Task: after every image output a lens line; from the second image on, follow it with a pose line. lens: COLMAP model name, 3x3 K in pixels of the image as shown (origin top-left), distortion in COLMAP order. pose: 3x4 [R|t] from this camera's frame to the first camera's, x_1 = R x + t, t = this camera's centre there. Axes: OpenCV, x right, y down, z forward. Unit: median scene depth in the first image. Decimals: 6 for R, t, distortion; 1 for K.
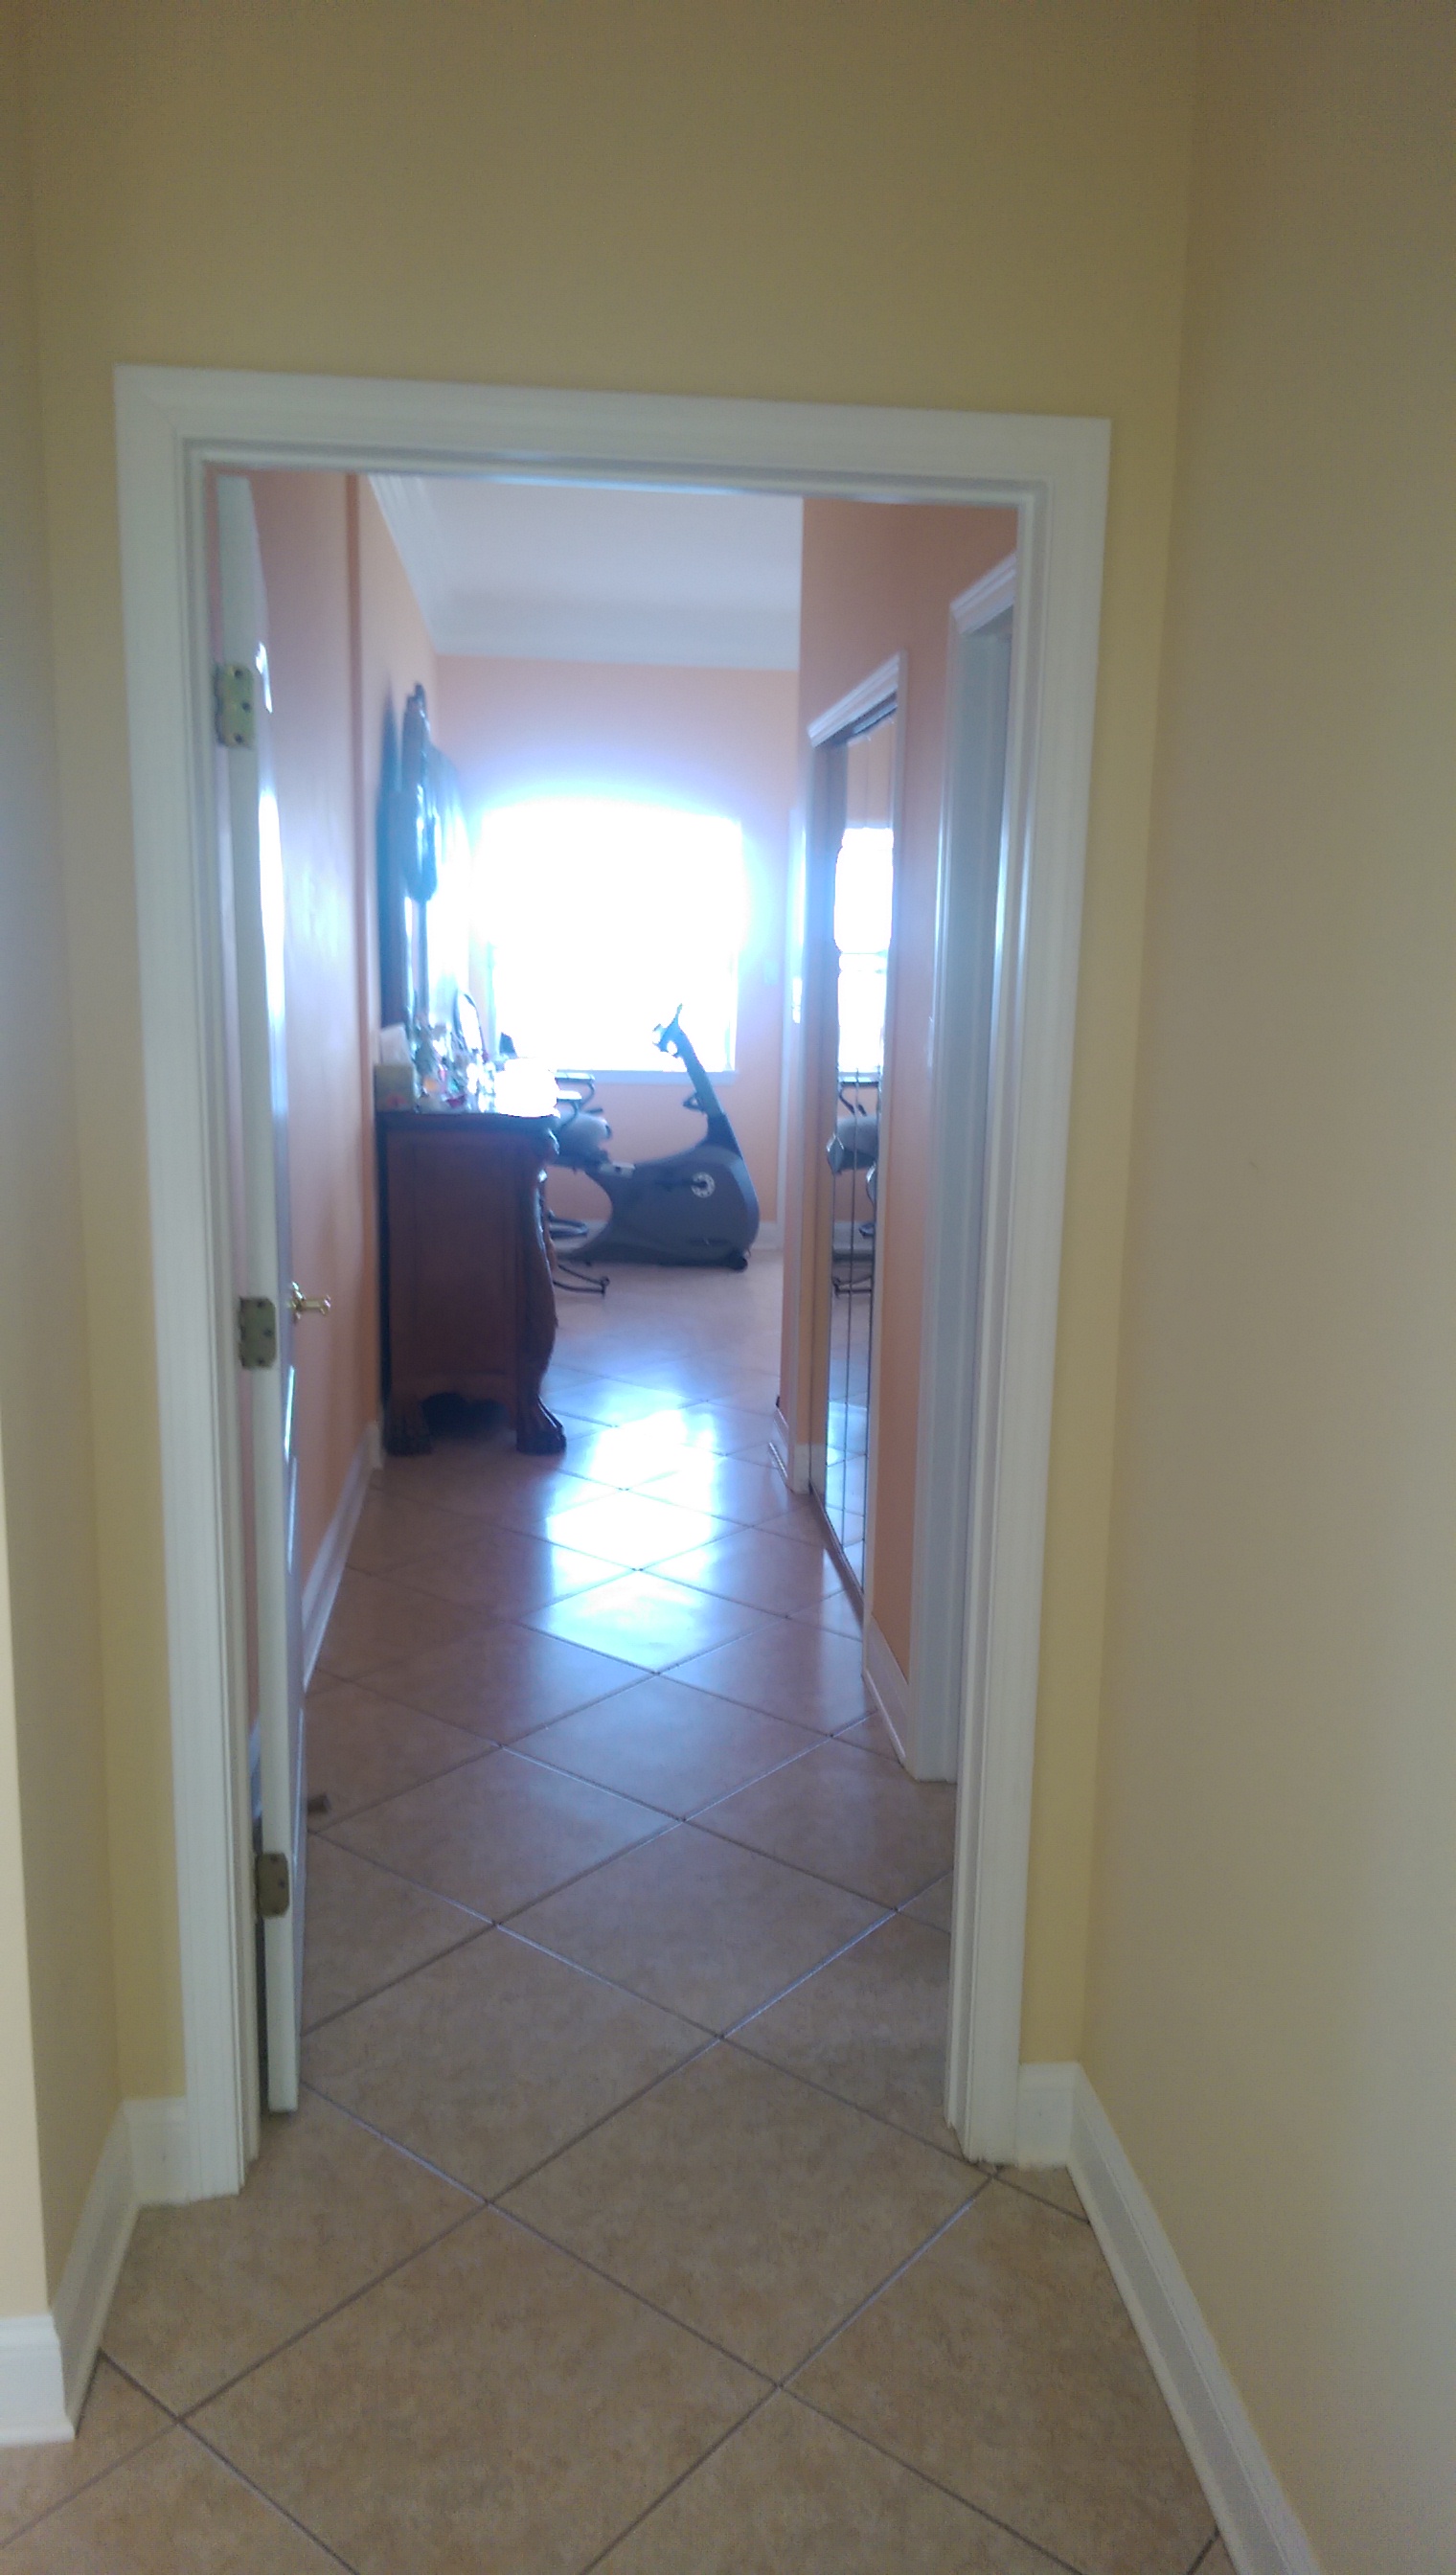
lens RADIAL K [[1710.5, 0, 728.0], [0, 1710.5, 1287.5], [0, 0, 1]] dist [0.073504, -0.099881]
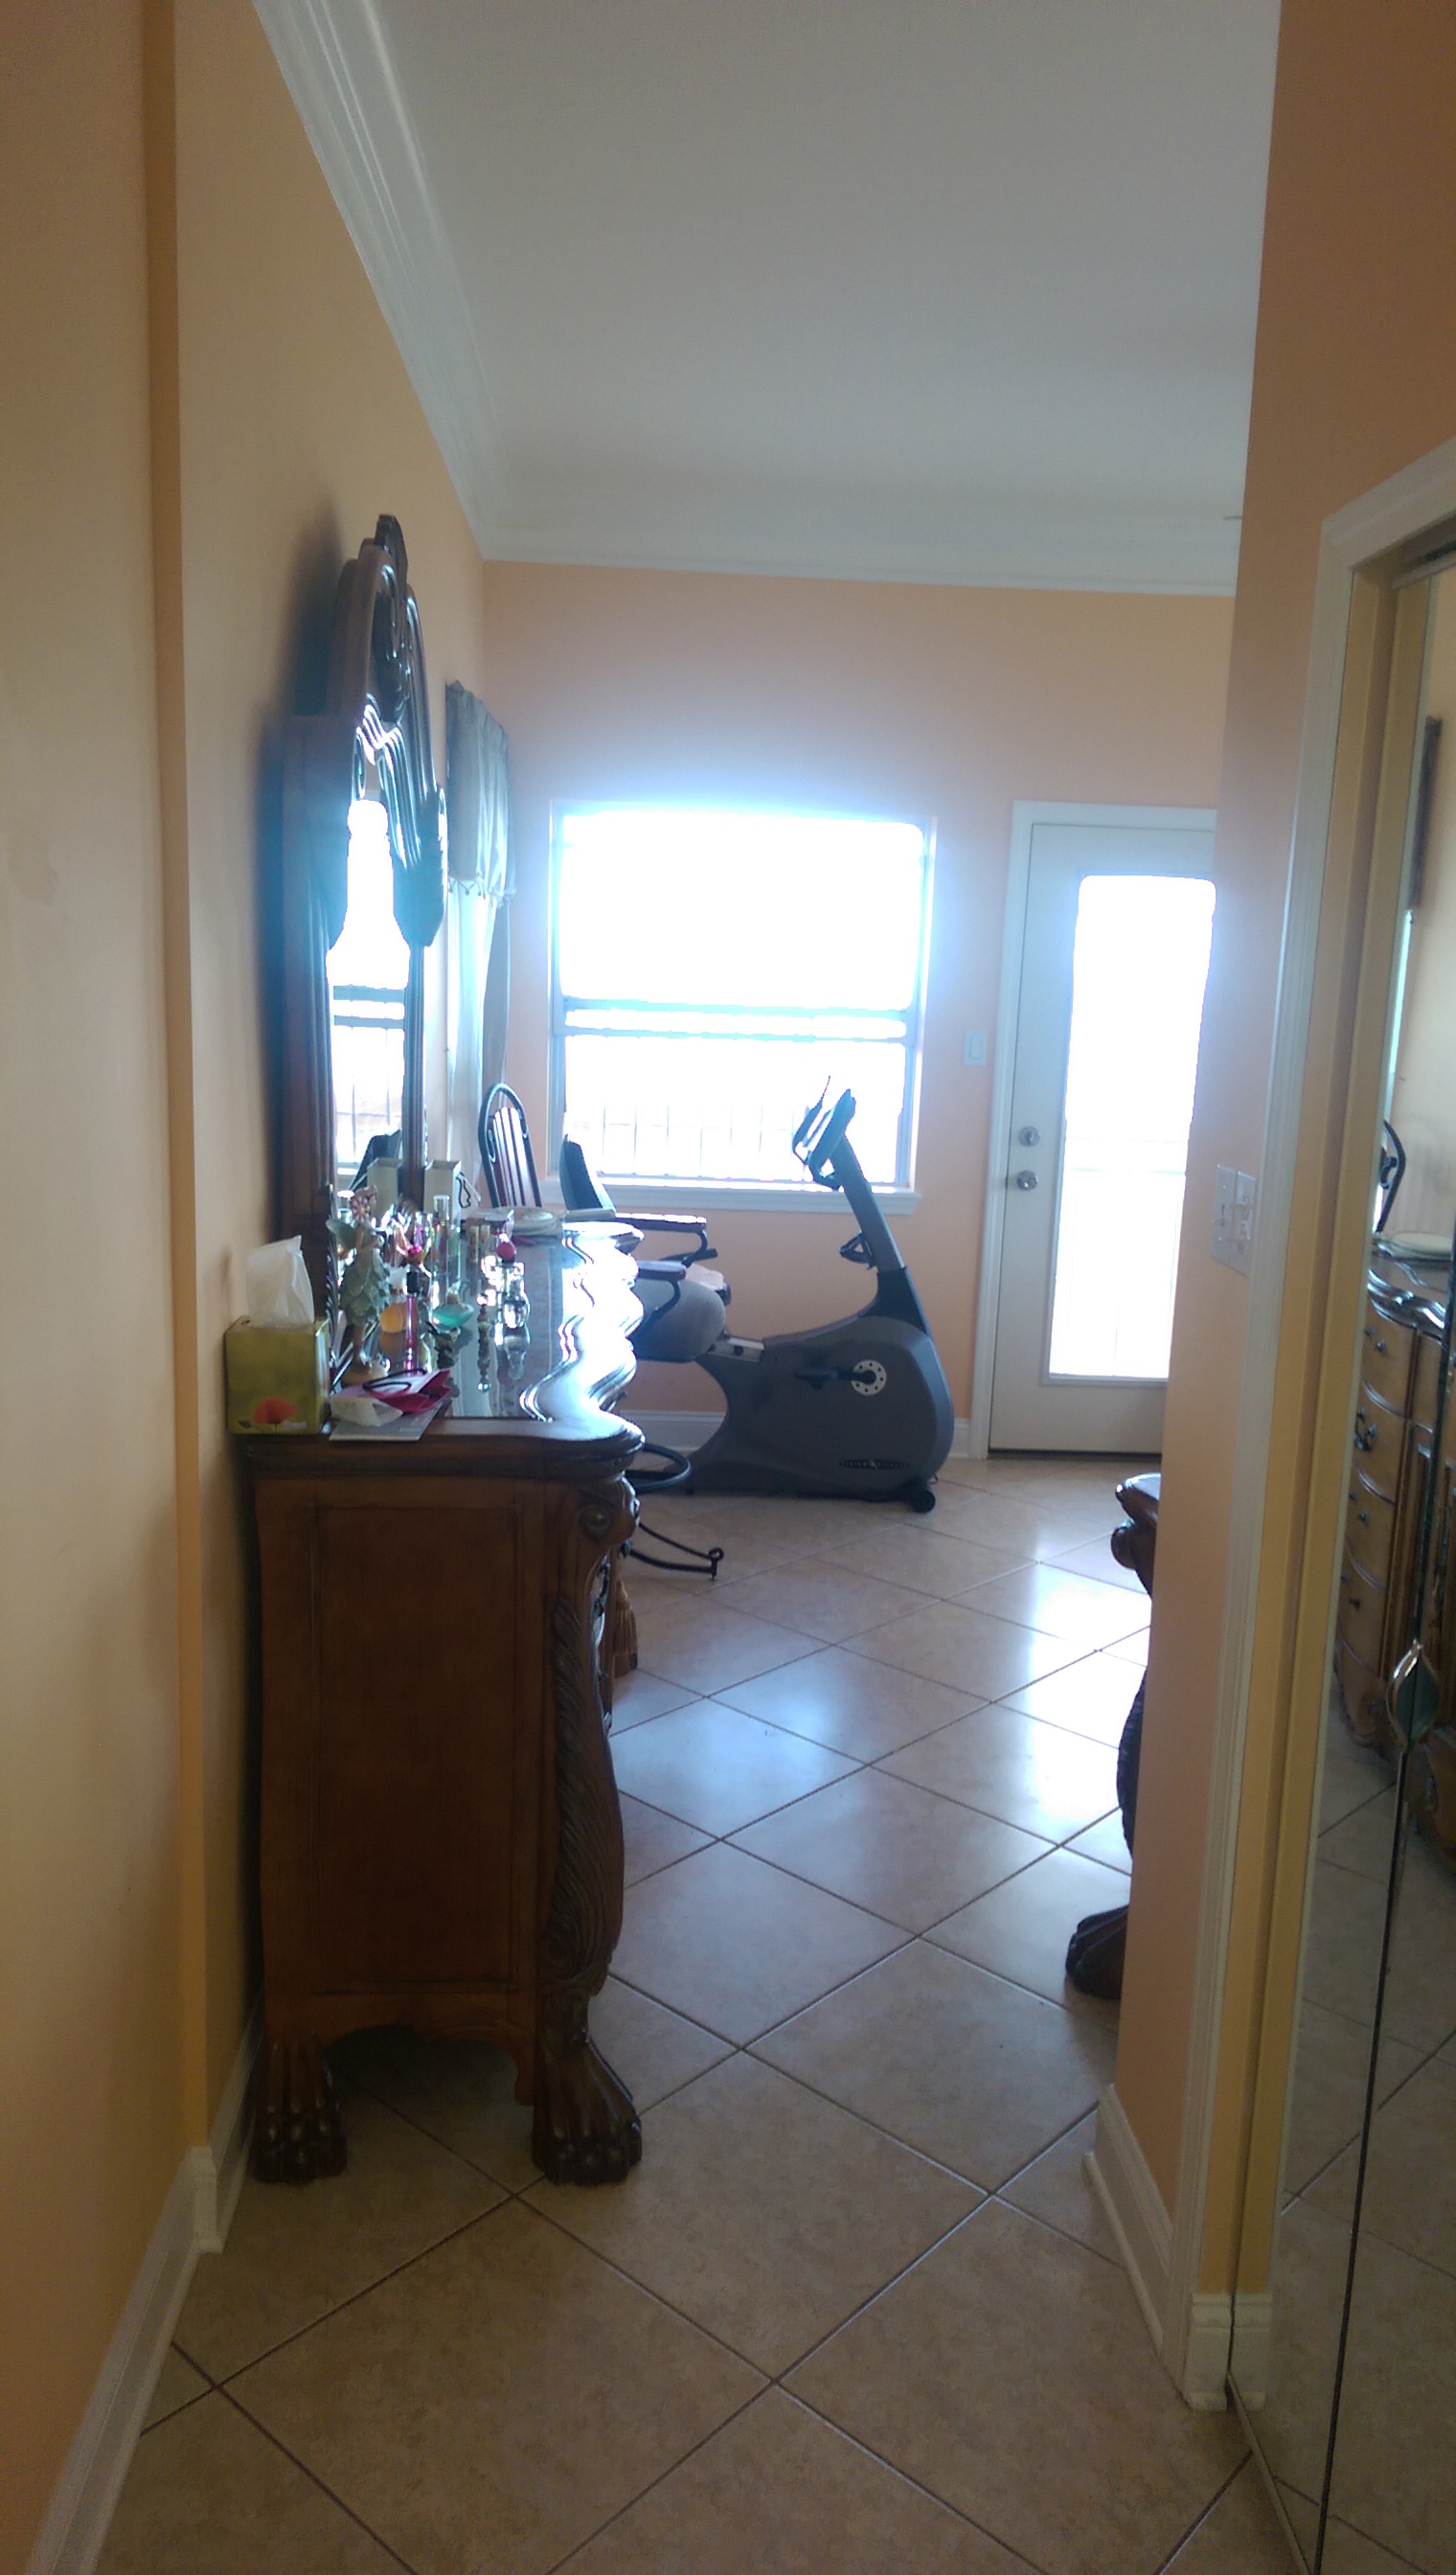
lens RADIAL K [[1710.5, 0, 728.0], [0, 1710.5, 1287.5], [0, 0, 1]] dist [0.073504, -0.099881]
pose [[0.998258, 0.024002, -0.053898, -0.033765], [-0.024686, 0.999622, -0.012062, -0.084900], [0.053588, 0.013371, 0.998474, 0.349258]]
